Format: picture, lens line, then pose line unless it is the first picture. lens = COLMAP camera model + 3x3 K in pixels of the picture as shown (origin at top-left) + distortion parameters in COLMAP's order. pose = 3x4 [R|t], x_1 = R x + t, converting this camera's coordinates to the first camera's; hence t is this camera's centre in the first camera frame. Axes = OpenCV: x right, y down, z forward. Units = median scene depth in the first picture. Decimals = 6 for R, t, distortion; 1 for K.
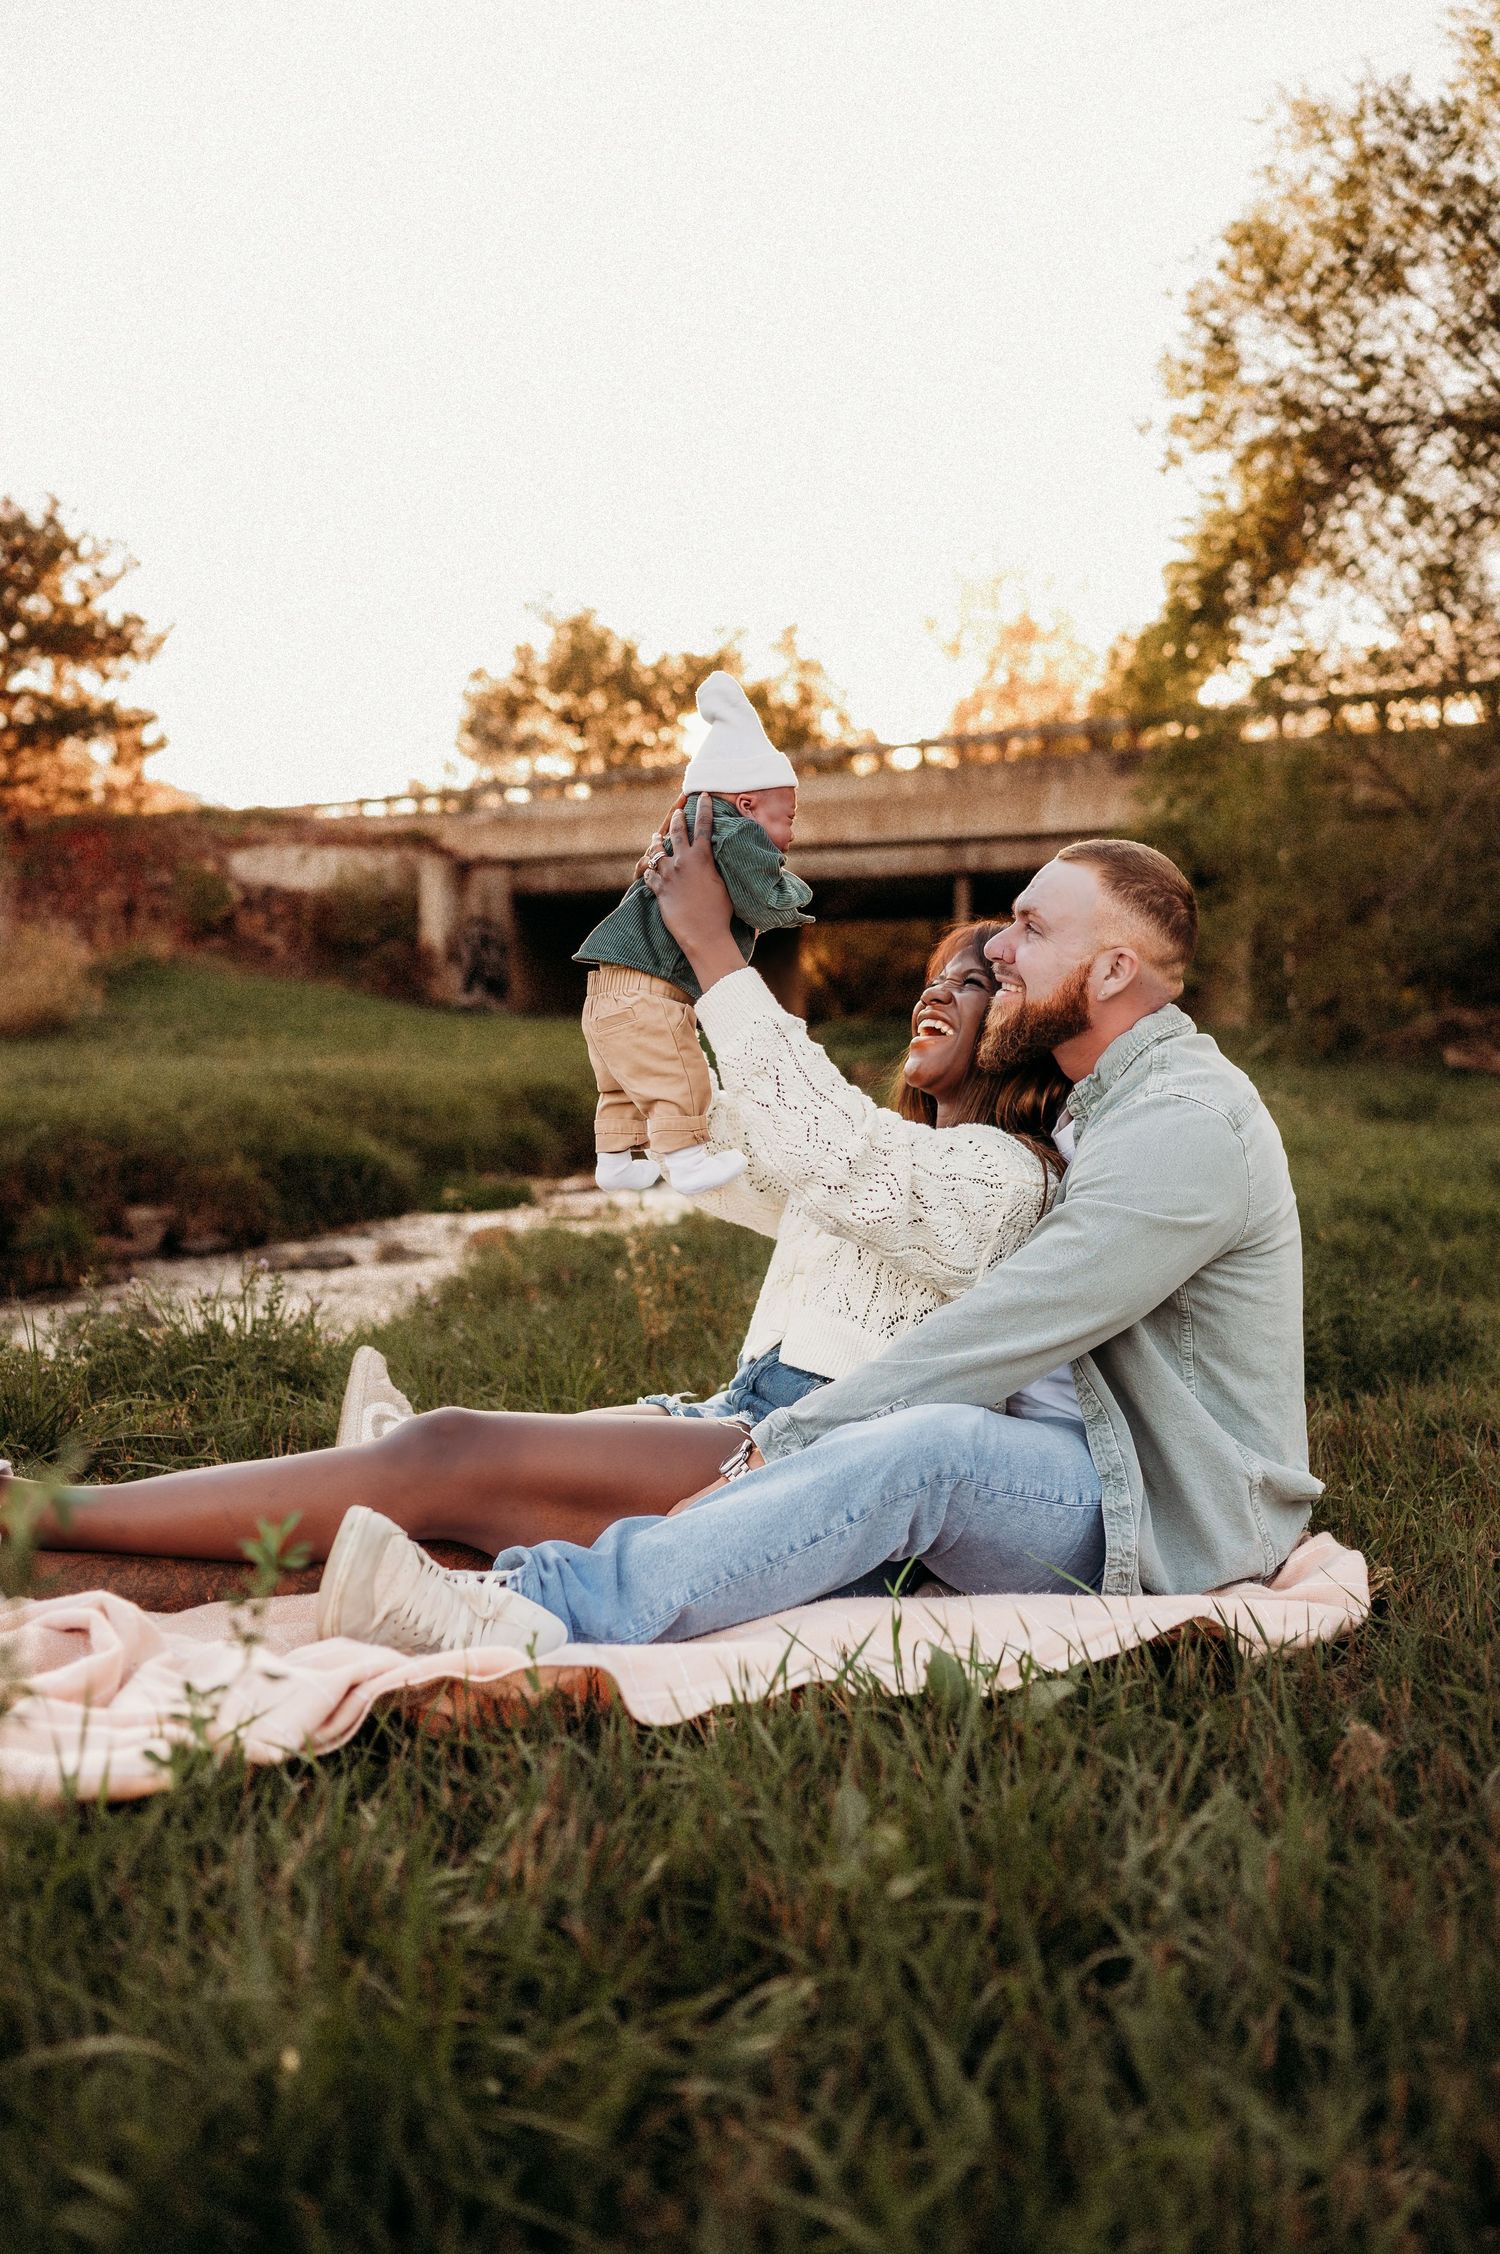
lens RADIAL K [[2166.5, 0, 757.7], [0, 2166.5, 1136.1], [0, 0, 1]] dist [0.019437, 0.000000]
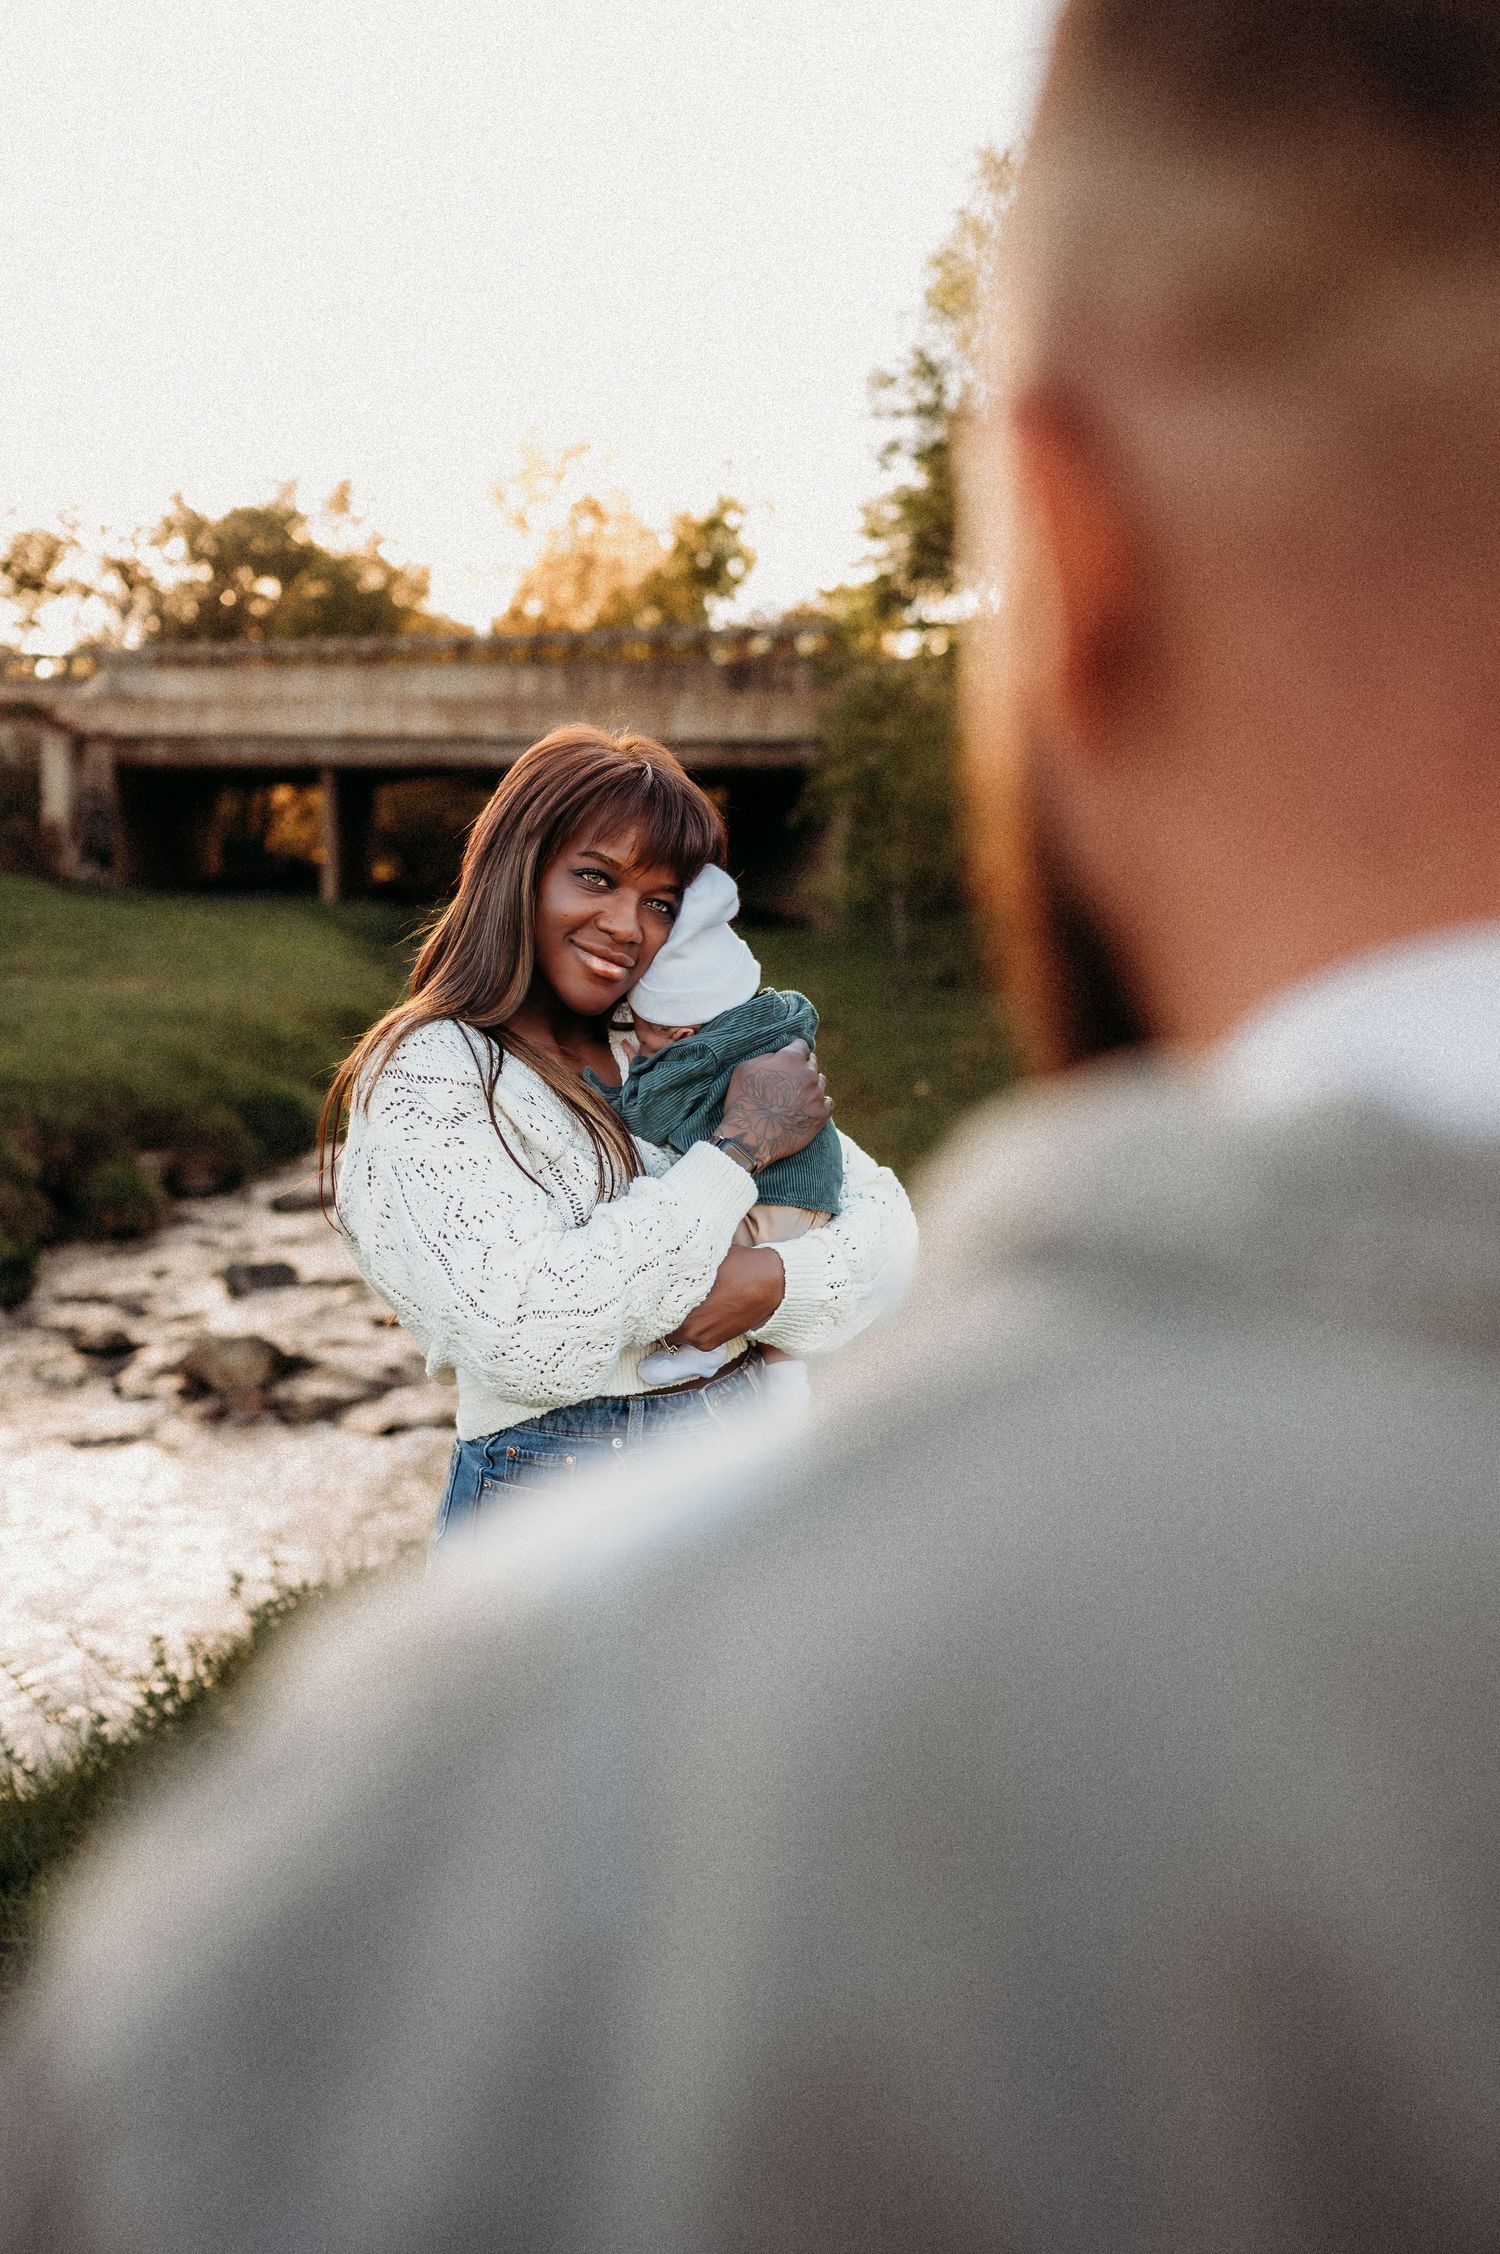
lens RADIAL K [[2166.5, 0, 760.3], [0, 2166.5, 1119.5], [0, 0, 1]] dist [0.019437, 0.000000]
pose [[0.970866, -0.008461, 0.239473, -0.074153], [-0.007889, 0.997706, 0.067233, -0.020105], [-0.239492, -0.067163, 0.968572, -0.061243]]
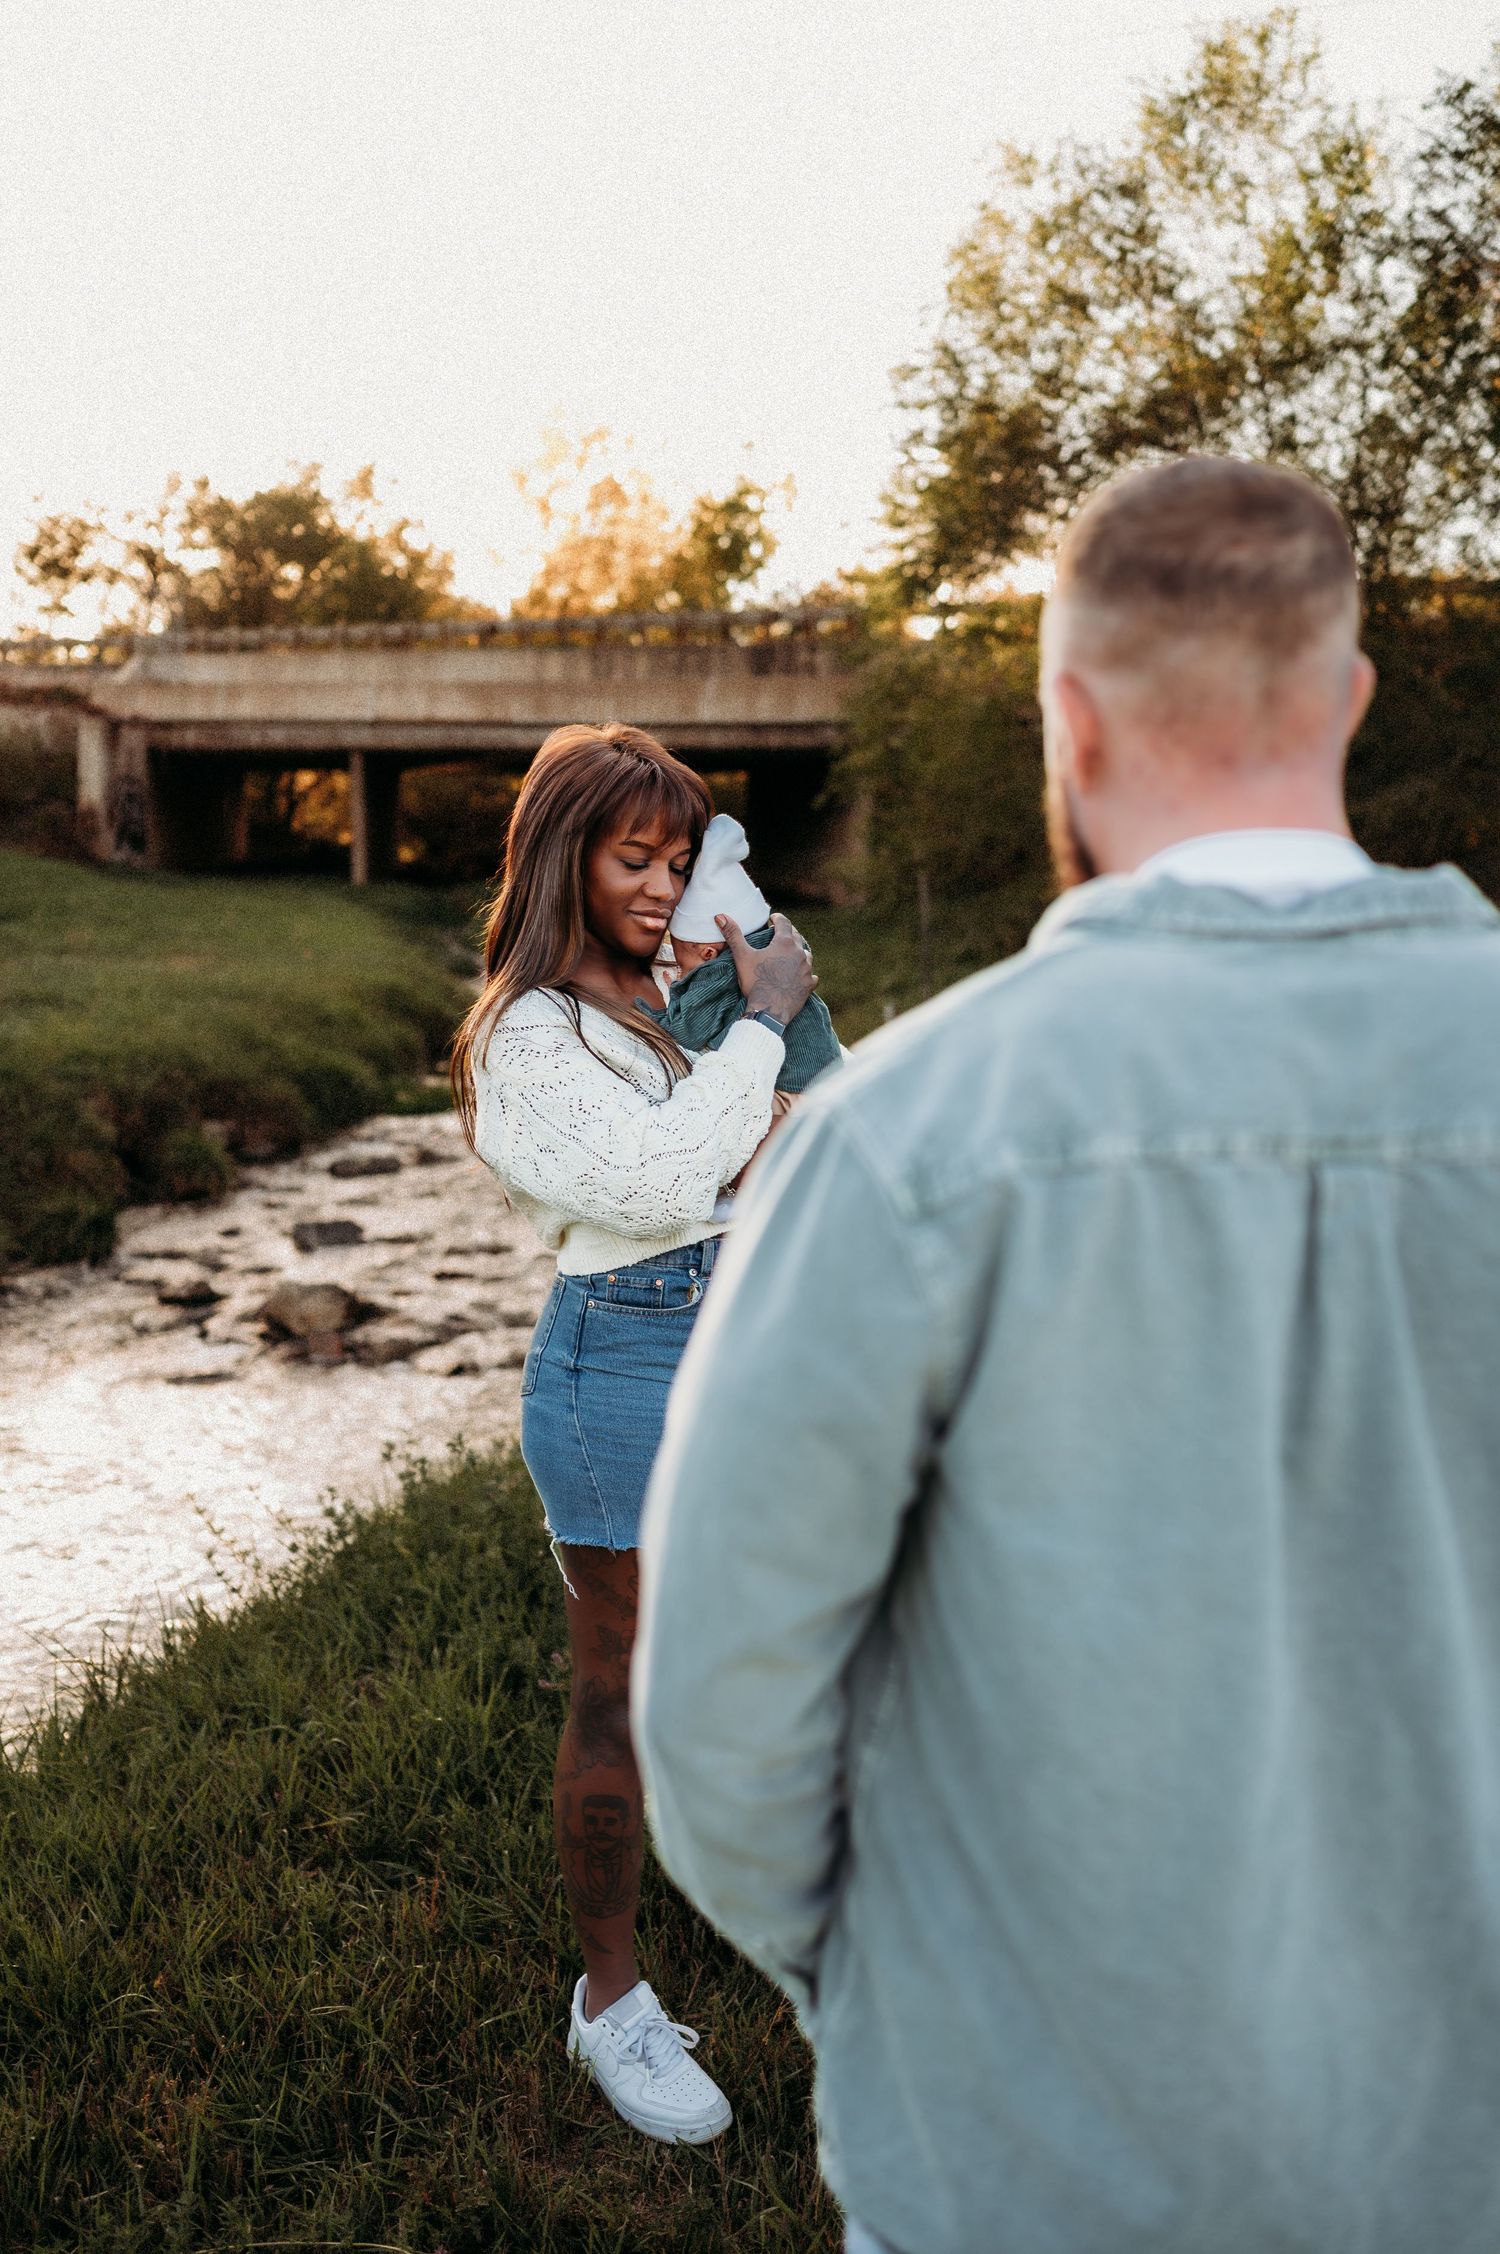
lens RADIAL K [[2166.5, 0, 753.4], [0, 2166.5, 1139.1], [0, 0, 1]] dist [0.019437, 0.000000]
pose [[0.973524, -0.013944, 0.228161, -0.080879], [-0.005500, 0.996420, 0.084361, -0.019004], [-0.228520, -0.083382, 0.969962, -0.077613]]
